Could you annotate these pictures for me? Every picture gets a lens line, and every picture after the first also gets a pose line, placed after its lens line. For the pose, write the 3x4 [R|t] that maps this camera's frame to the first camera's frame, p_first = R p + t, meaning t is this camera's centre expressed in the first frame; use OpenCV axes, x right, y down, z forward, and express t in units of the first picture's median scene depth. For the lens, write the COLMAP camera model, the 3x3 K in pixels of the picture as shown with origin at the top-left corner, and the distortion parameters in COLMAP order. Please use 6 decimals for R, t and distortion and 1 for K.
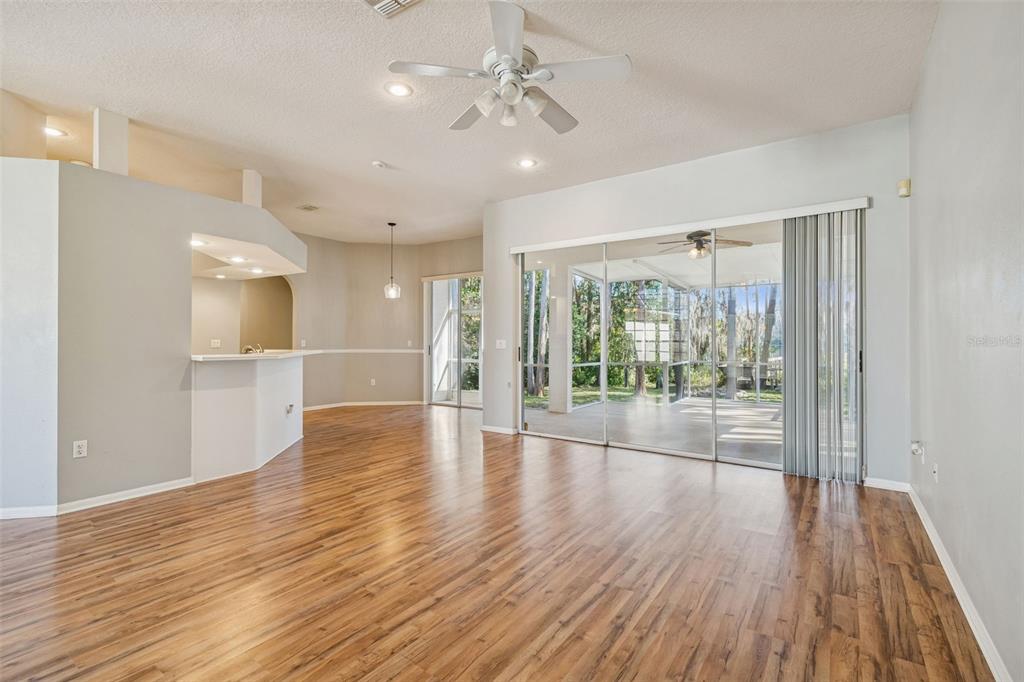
lens RADIAL K [[468.6, 0, 512.0], [0, 468.6, 341.0], [0, 0, 1]] dist [0.000752, 0.000088]
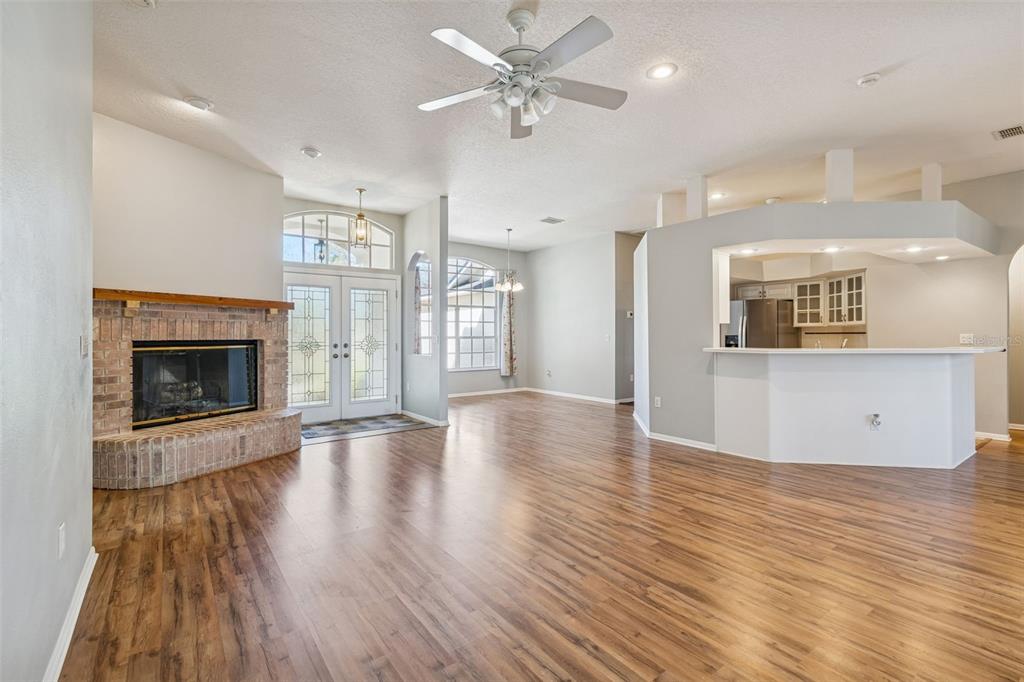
lens RADIAL K [[456.5, 0, 511.7], [0, 456.5, 342.5], [0, 0, 1]] dist [0.011882, 0.000066]
pose [[-0.307221, 0.011760, -0.951565, 0.645747], [-0.000390, 0.999922, 0.012484, 0.002887], [0.951638, 0.004207, -0.307193, 0.868358]]
